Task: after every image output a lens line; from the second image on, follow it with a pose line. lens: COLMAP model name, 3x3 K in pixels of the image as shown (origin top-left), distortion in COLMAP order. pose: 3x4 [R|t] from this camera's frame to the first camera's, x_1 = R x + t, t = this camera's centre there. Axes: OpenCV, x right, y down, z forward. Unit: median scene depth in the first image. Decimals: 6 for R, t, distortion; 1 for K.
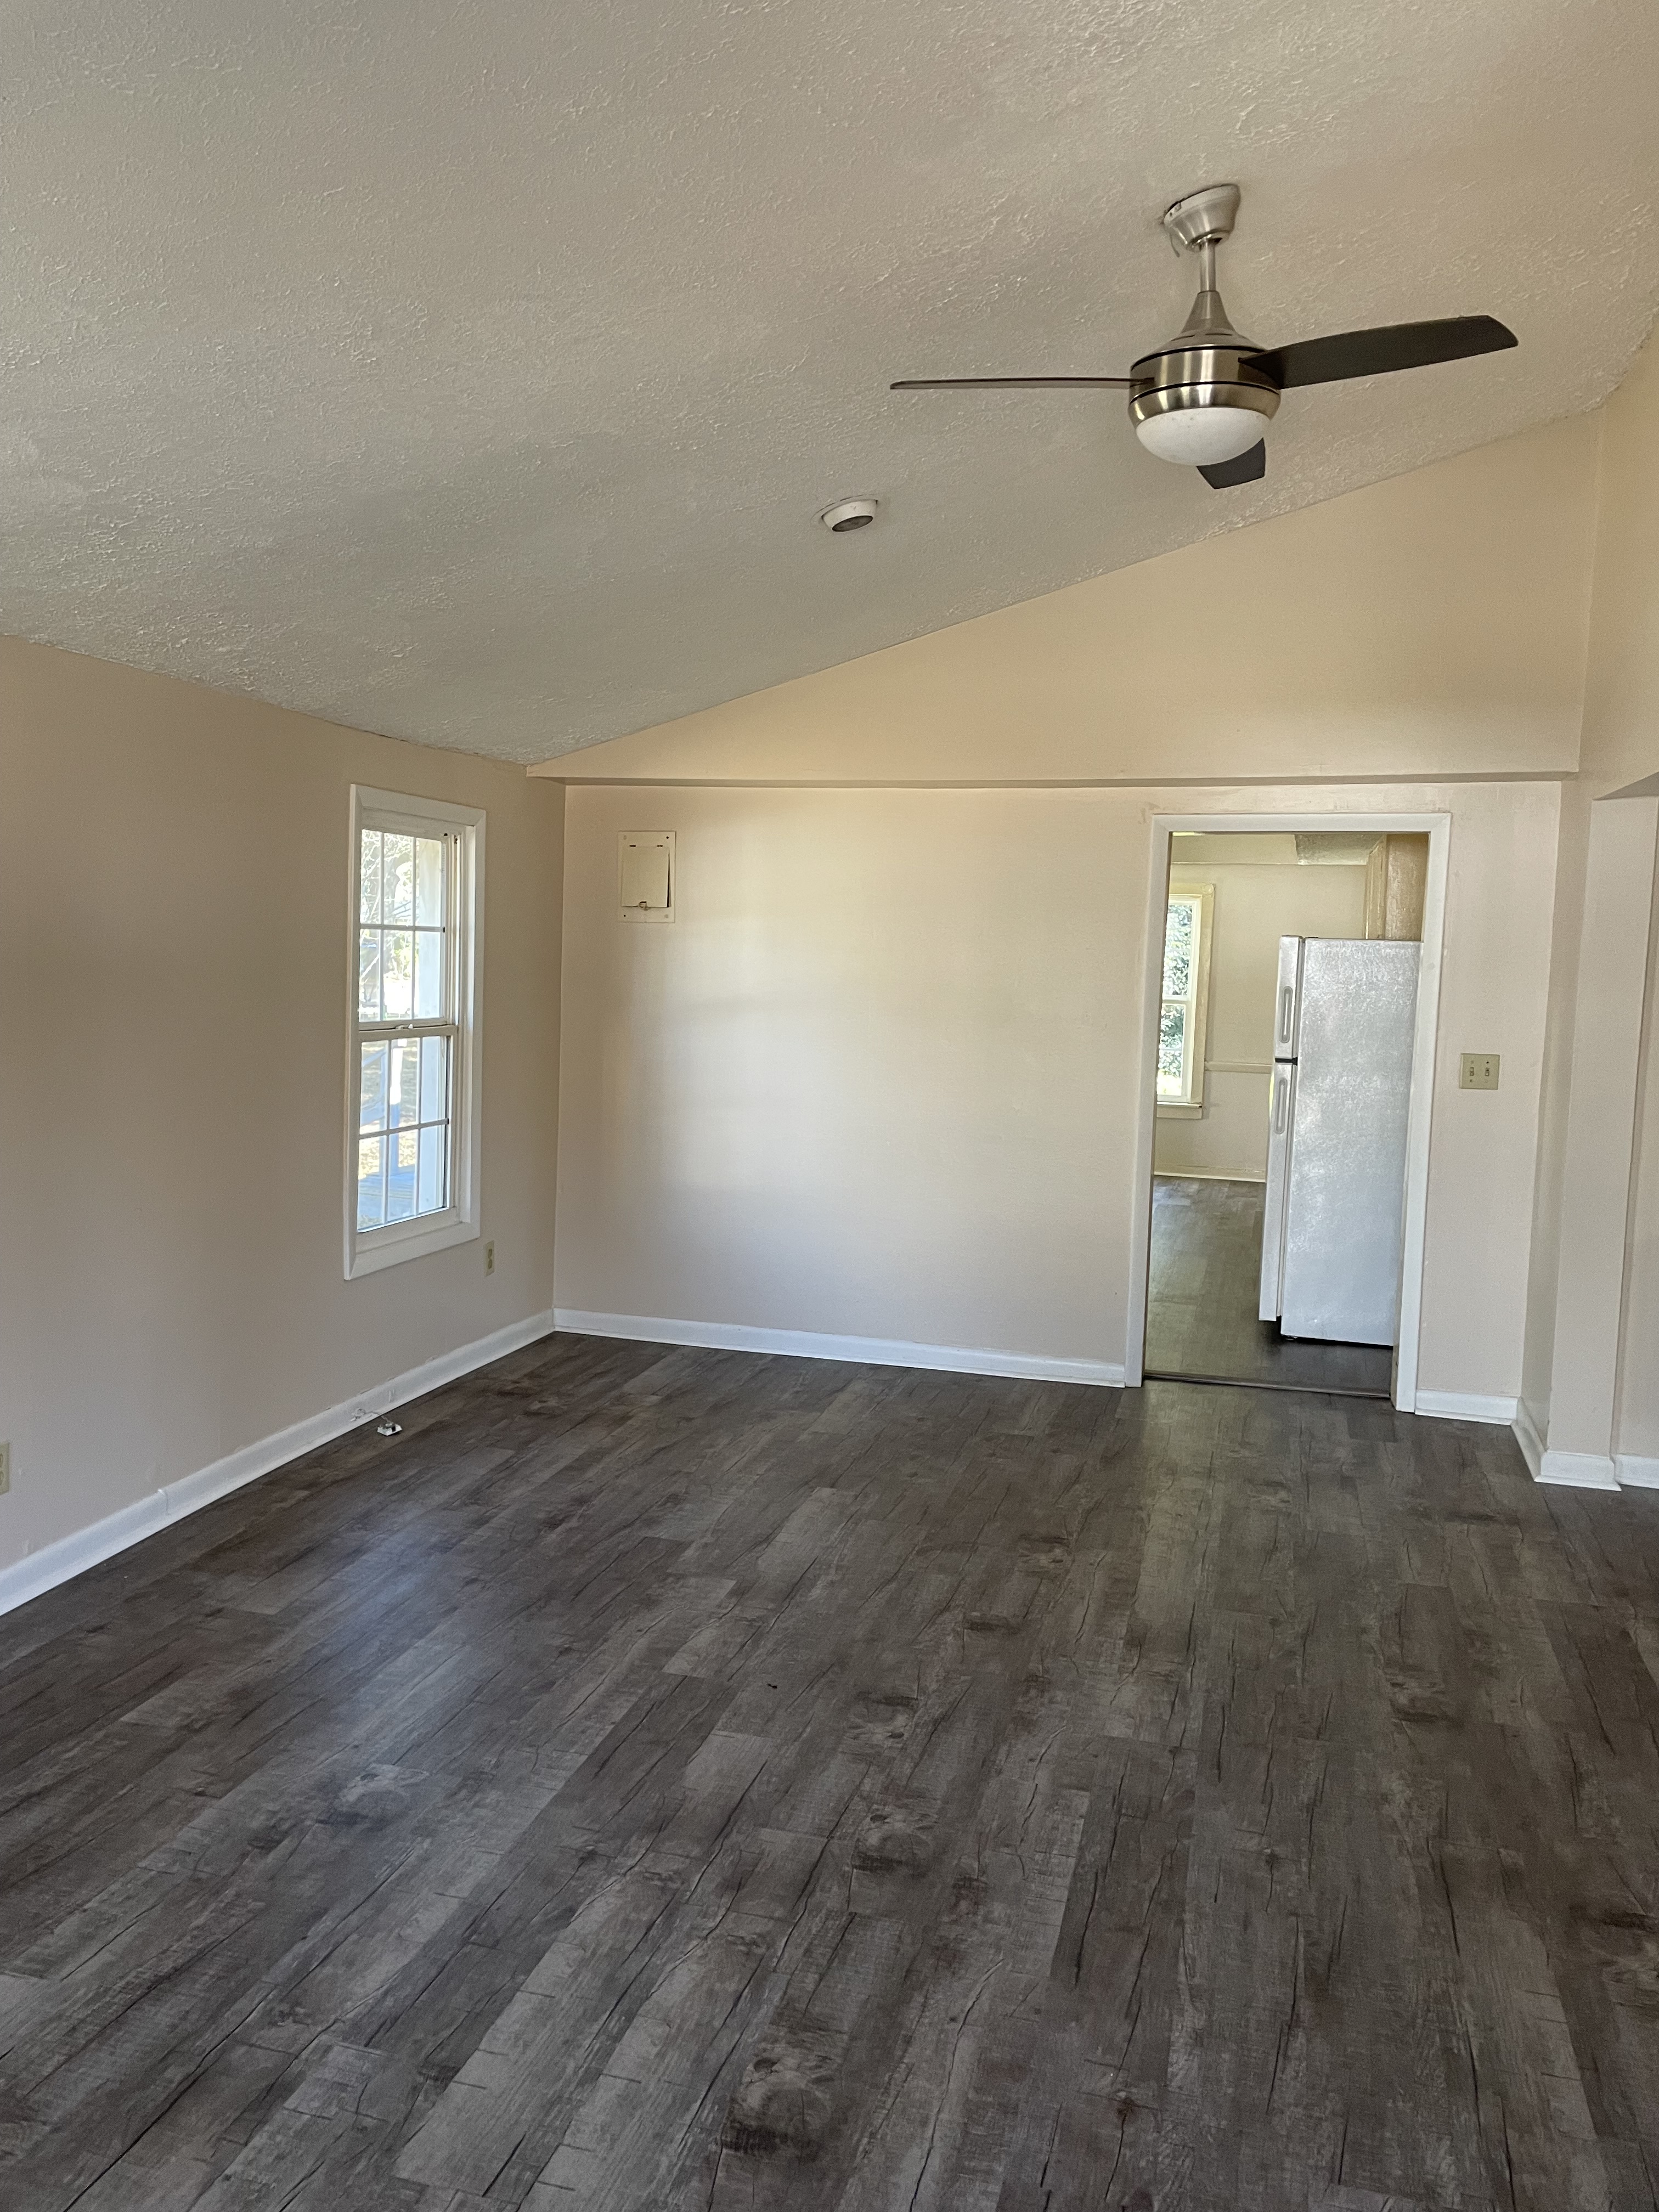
lens RADIAL K [[1681.5, 0, 827.9], [0, 1681.5, 1103.2], [0, 0, 1]] dist [0.009193, 0.000024]
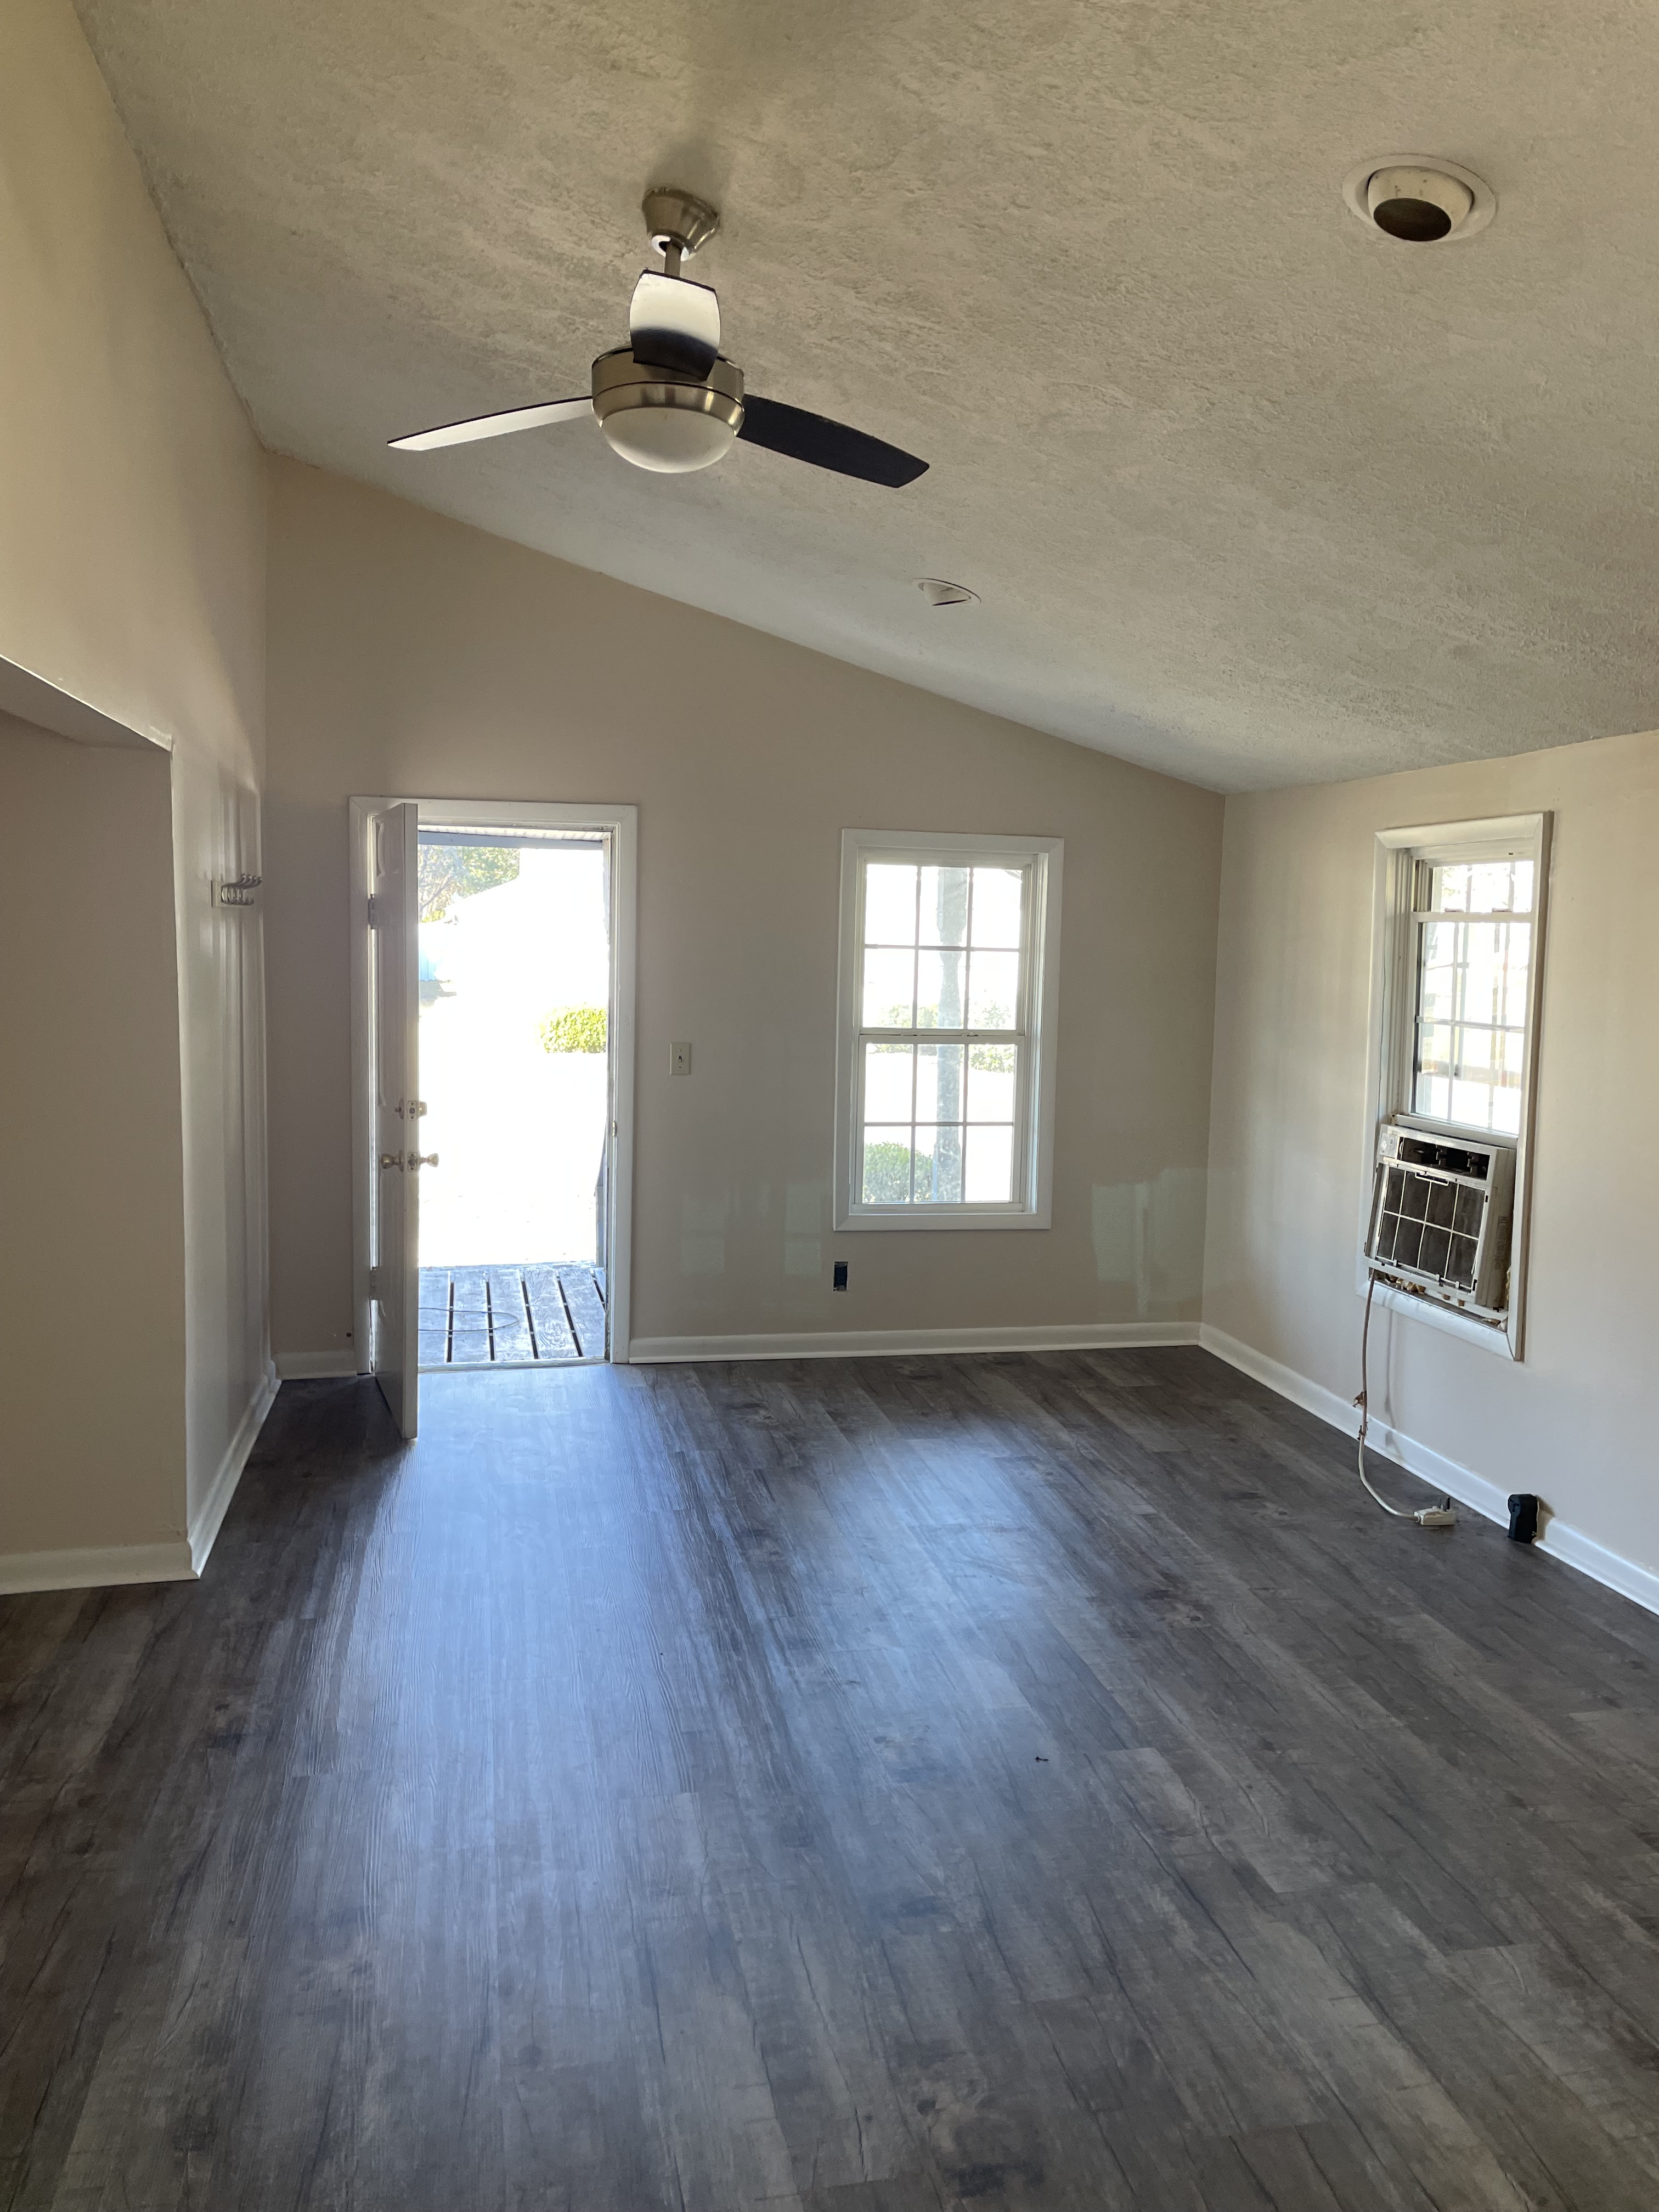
lens RADIAL K [[1681.5, 0, 832.9], [0, 1681.5, 1098.7], [0, 0, 1]] dist [0.009193, 0.000024]
pose [[-0.892952, 0.001129, -0.450151, 0.438620], [-0.084124, 0.981961, 0.169338, -0.150995], [0.442222, 0.189079, -0.876749, 1.501675]]
